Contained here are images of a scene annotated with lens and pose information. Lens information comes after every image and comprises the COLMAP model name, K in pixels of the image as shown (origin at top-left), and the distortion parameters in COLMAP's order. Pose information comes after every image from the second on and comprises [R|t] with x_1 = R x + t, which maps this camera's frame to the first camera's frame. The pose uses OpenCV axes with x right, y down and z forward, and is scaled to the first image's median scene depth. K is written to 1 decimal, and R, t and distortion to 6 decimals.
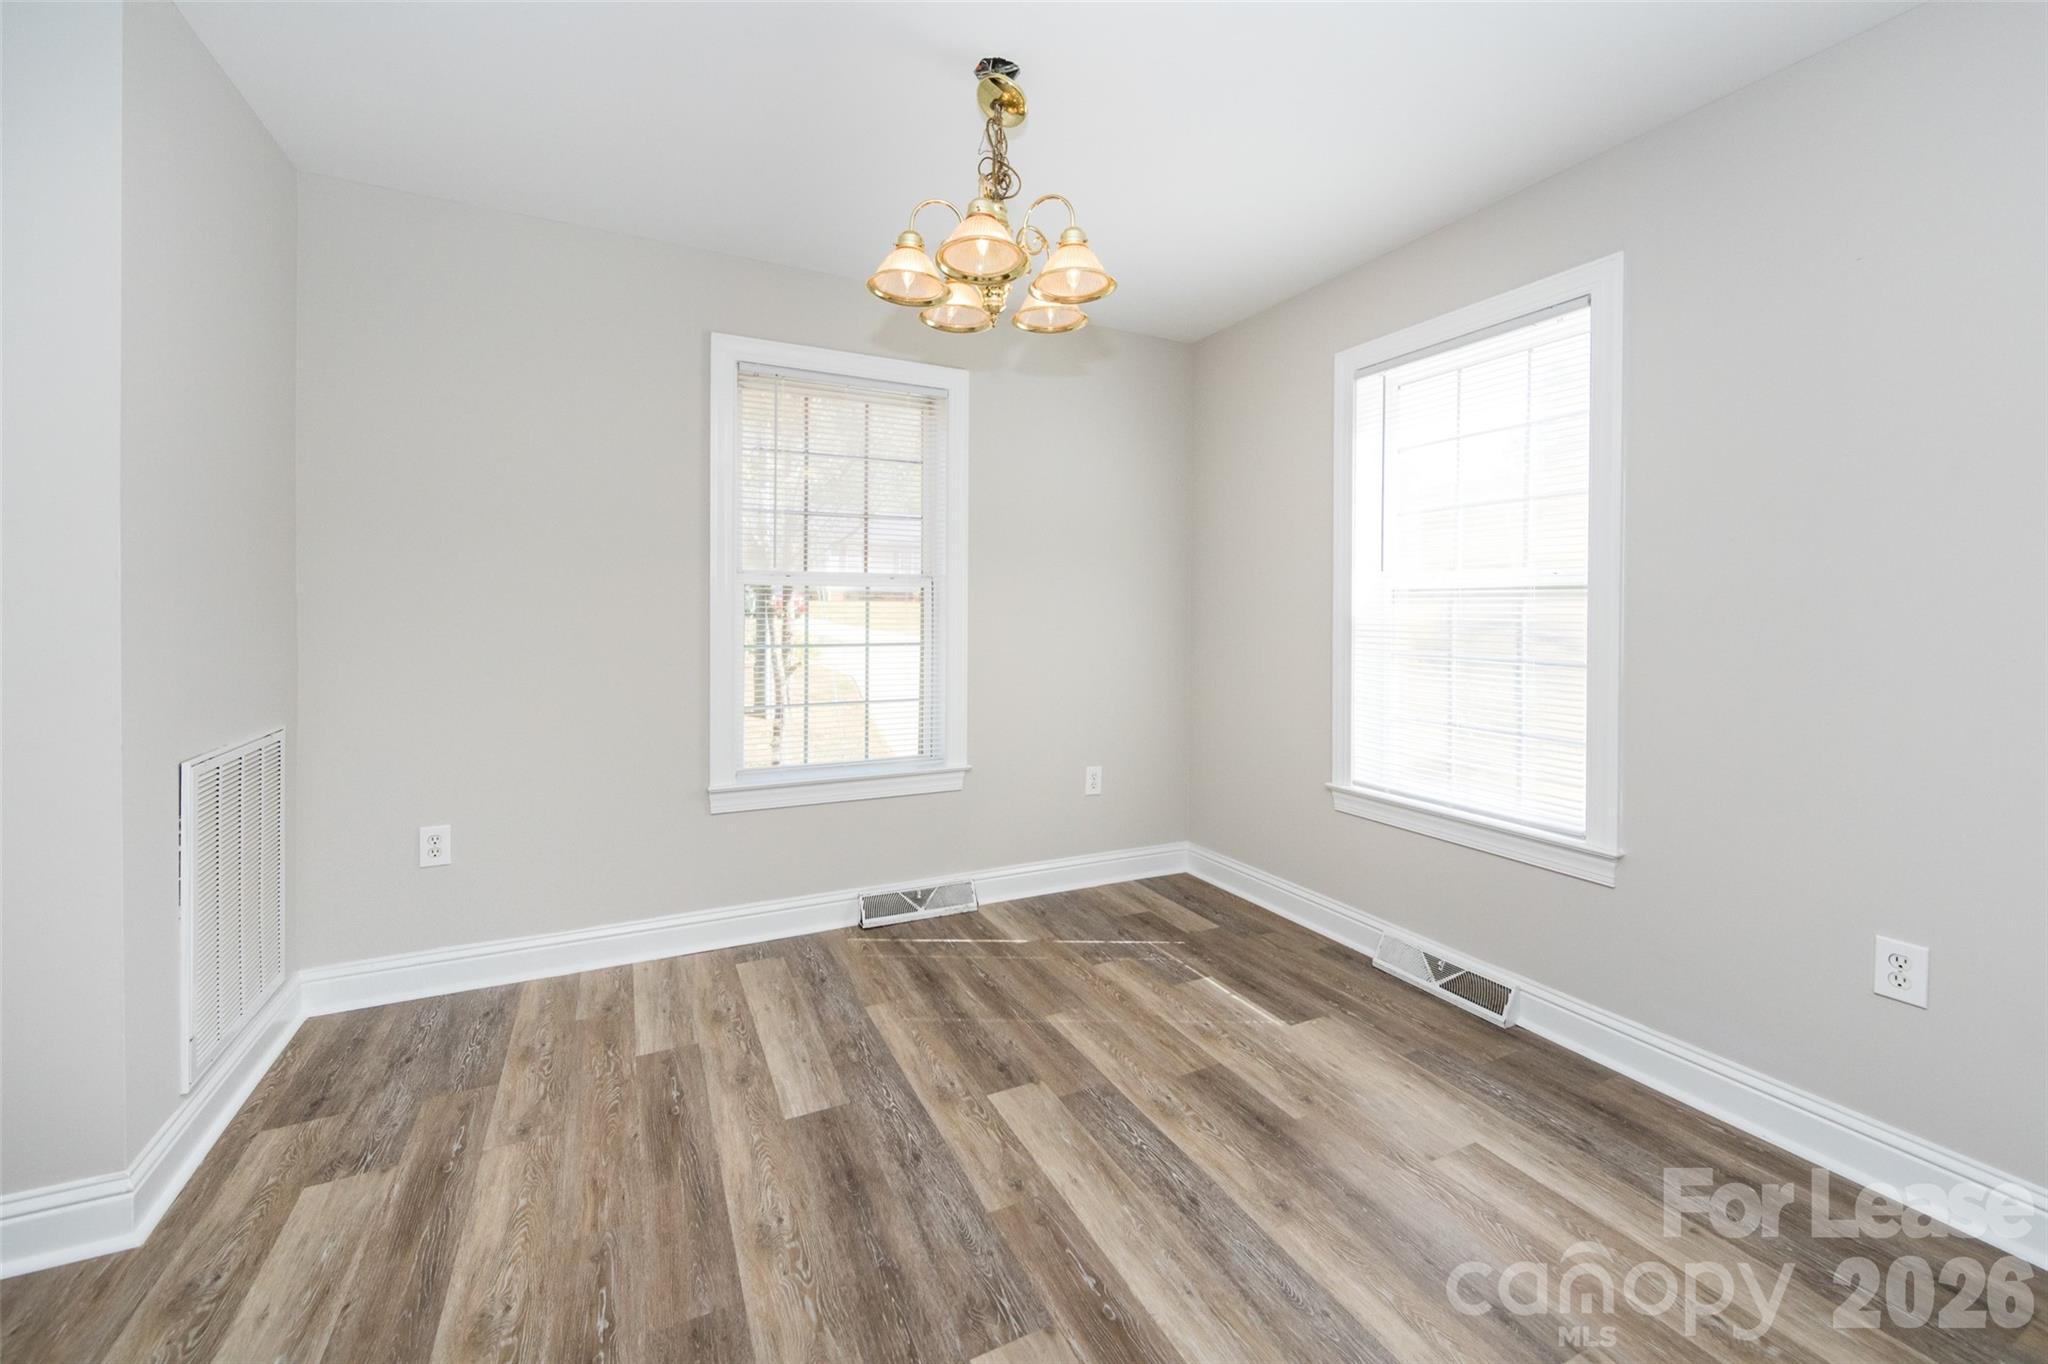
lens RADIAL K [[832.6, 0, 1018.1], [0, 832.6, 640.0], [0, 0, 1]] dist [0.006454, -0.001805]
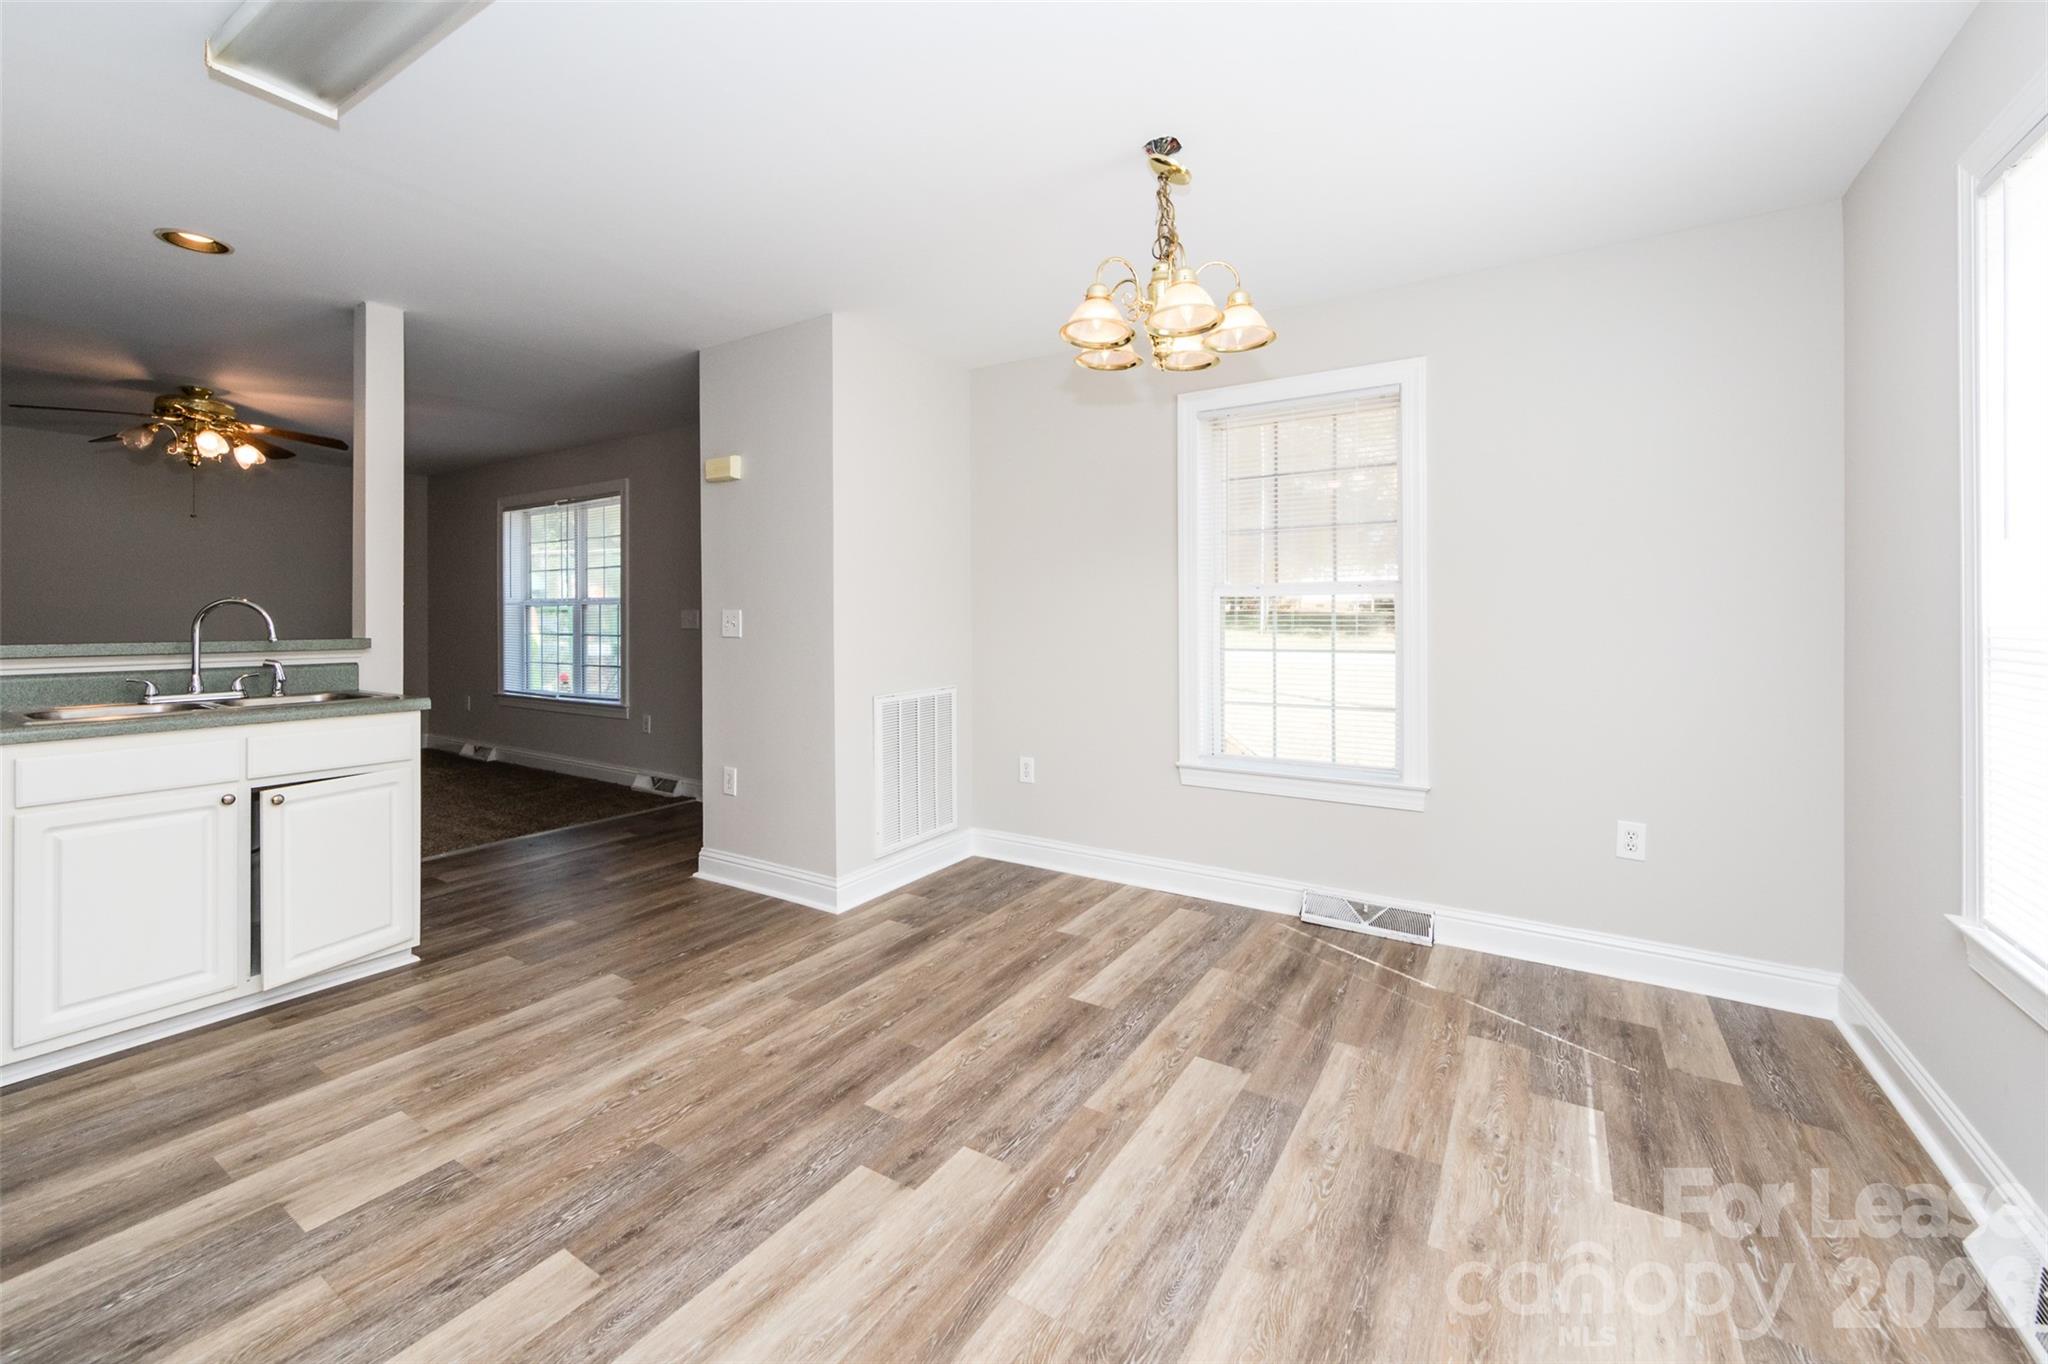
lens RADIAL K [[807.3, 0, 997.6], [0, 807.3, 636.6], [0, 0, 1]] dist [0.005321, -0.001075]
pose [[0.501568, 0.008286, -0.865078, 0.716696], [-0.022753, 0.999735, -0.003616, 0.000182], [0.864819, 0.021497, 0.501623, 0.212827]]
